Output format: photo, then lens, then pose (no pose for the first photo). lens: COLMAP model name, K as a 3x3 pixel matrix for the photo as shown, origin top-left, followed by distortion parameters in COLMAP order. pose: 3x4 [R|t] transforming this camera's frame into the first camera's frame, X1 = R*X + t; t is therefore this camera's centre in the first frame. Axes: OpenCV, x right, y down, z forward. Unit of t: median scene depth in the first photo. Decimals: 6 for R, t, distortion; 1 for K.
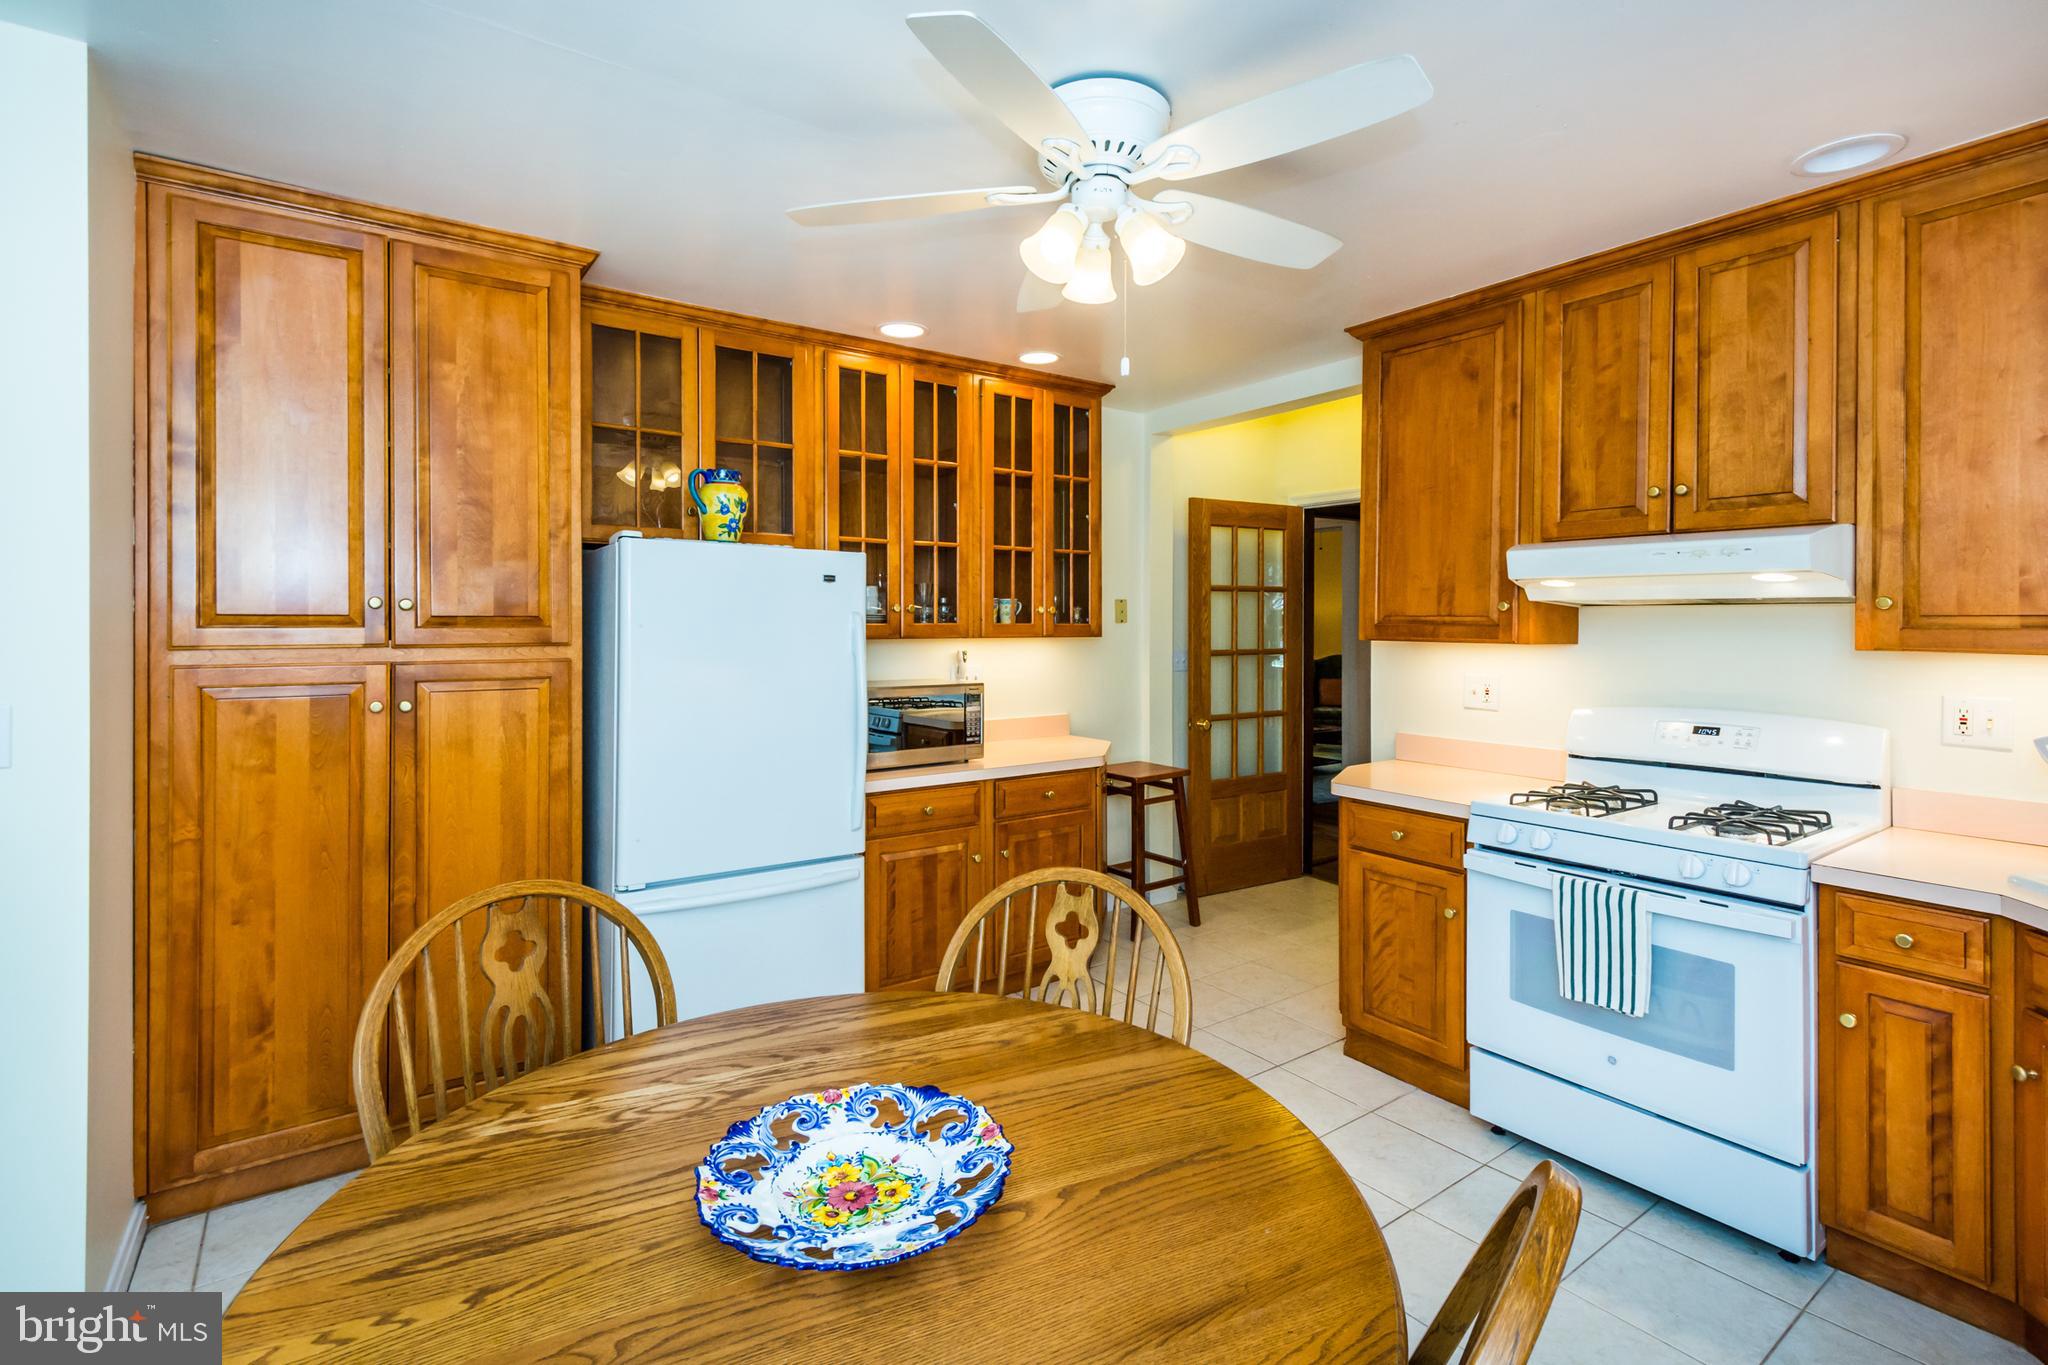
lens RADIAL K [[976.9, 0, 1013.4], [0, 976.9, 622.8], [0, 0, 1]] dist [0.001080, -0.000225]
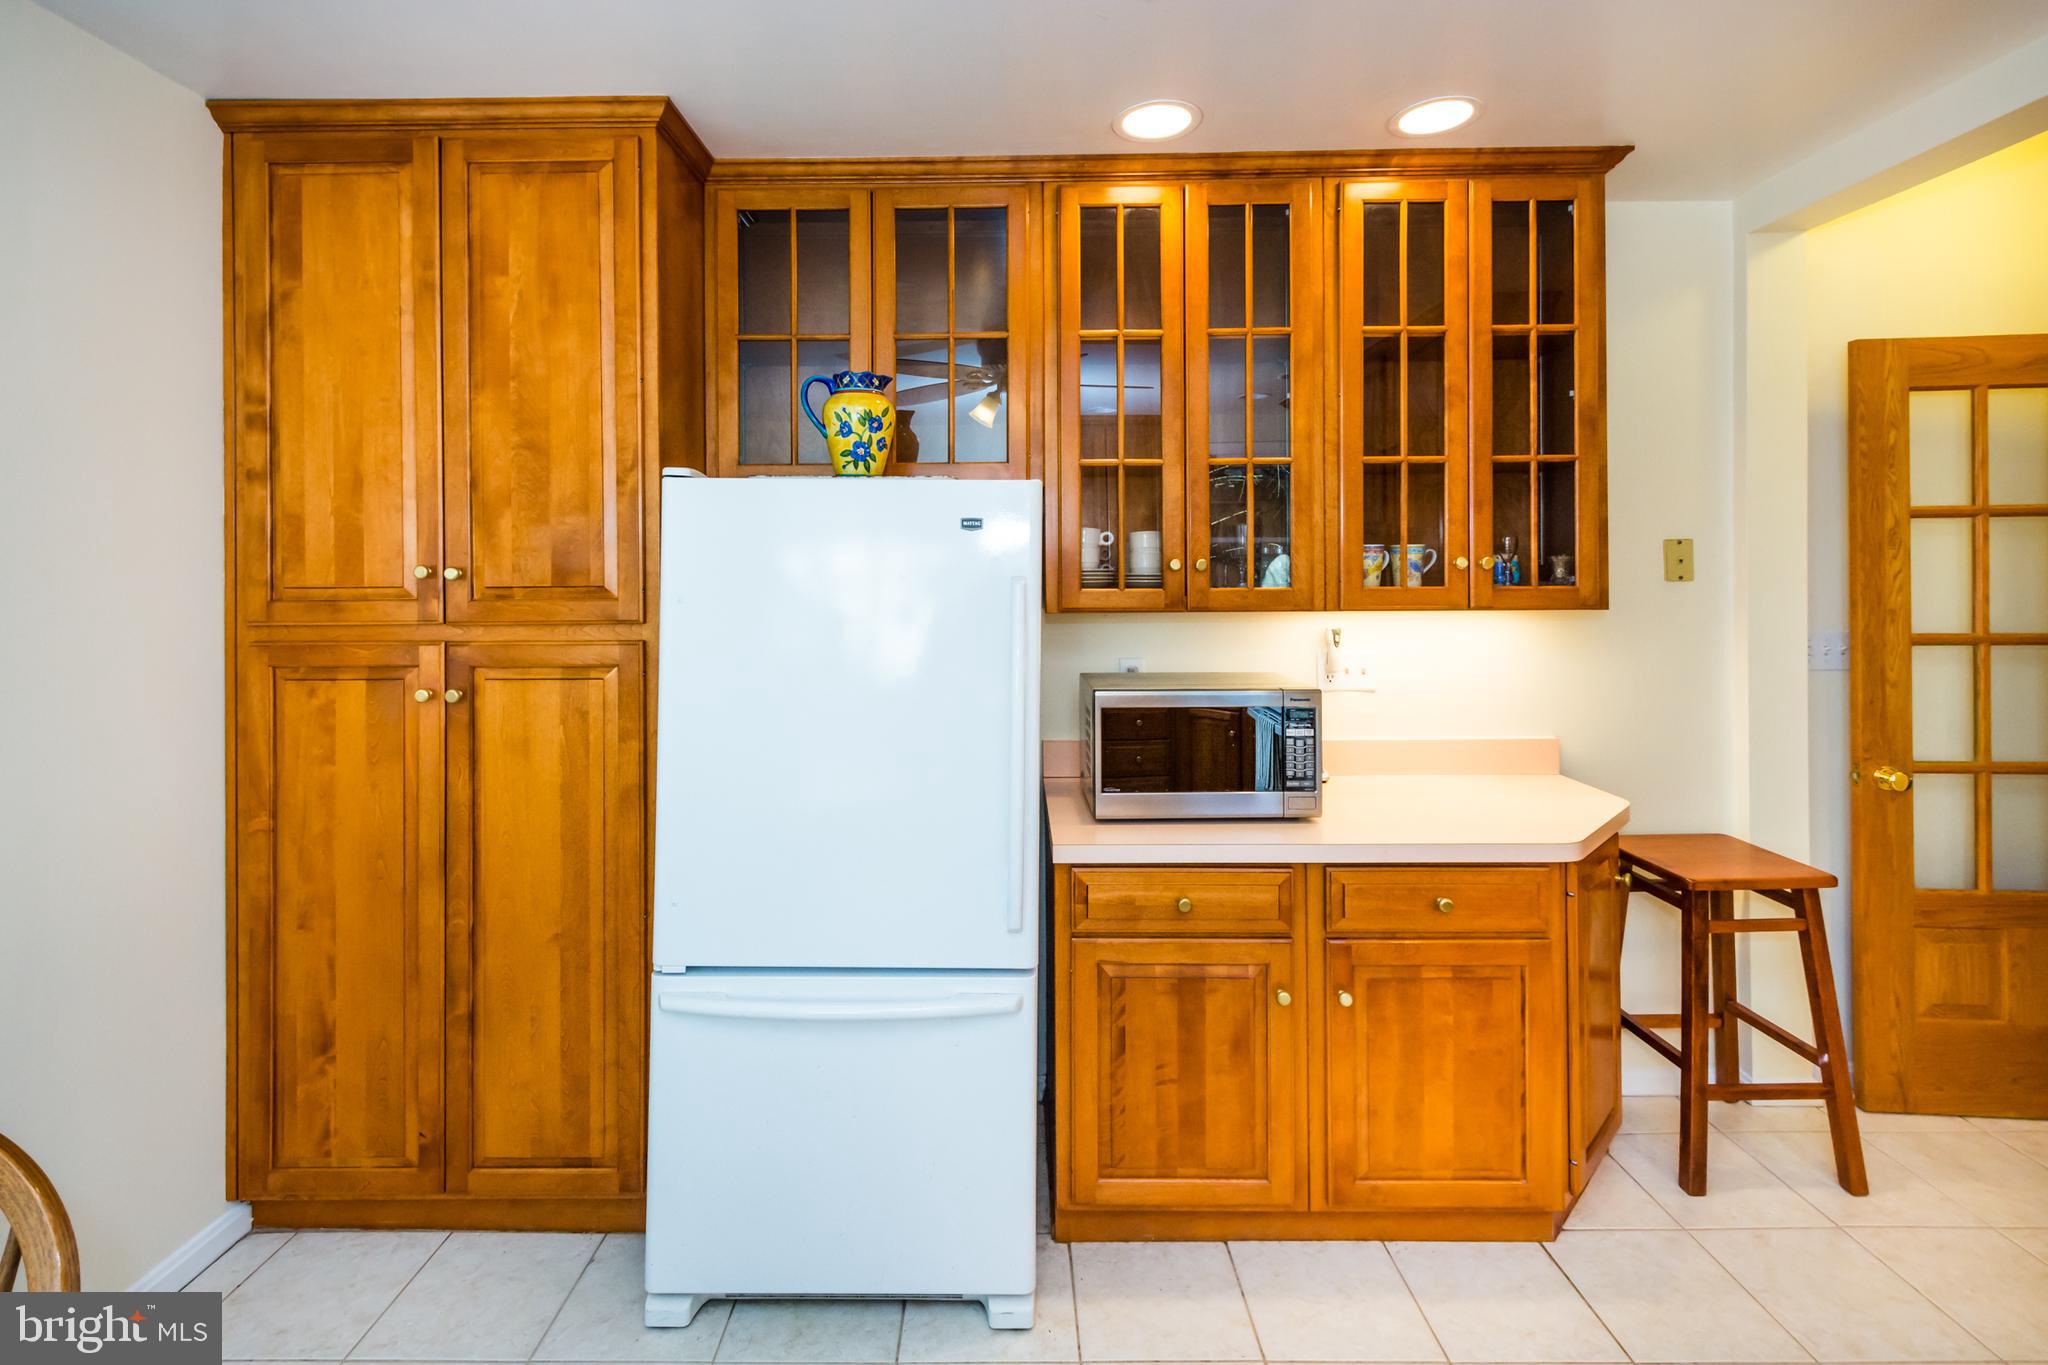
lens RADIAL K [[903.0, 0, 1015.6], [0, 903.0, 563.1], [0, 0, 1]] dist [0.003967, 0.000199]
pose [[0.799434, -0.006289, -0.600721, 0.184098], [0.007332, 0.999973, -0.000713, -0.019510], [0.600709, -0.003835, 0.799459, 0.554565]]
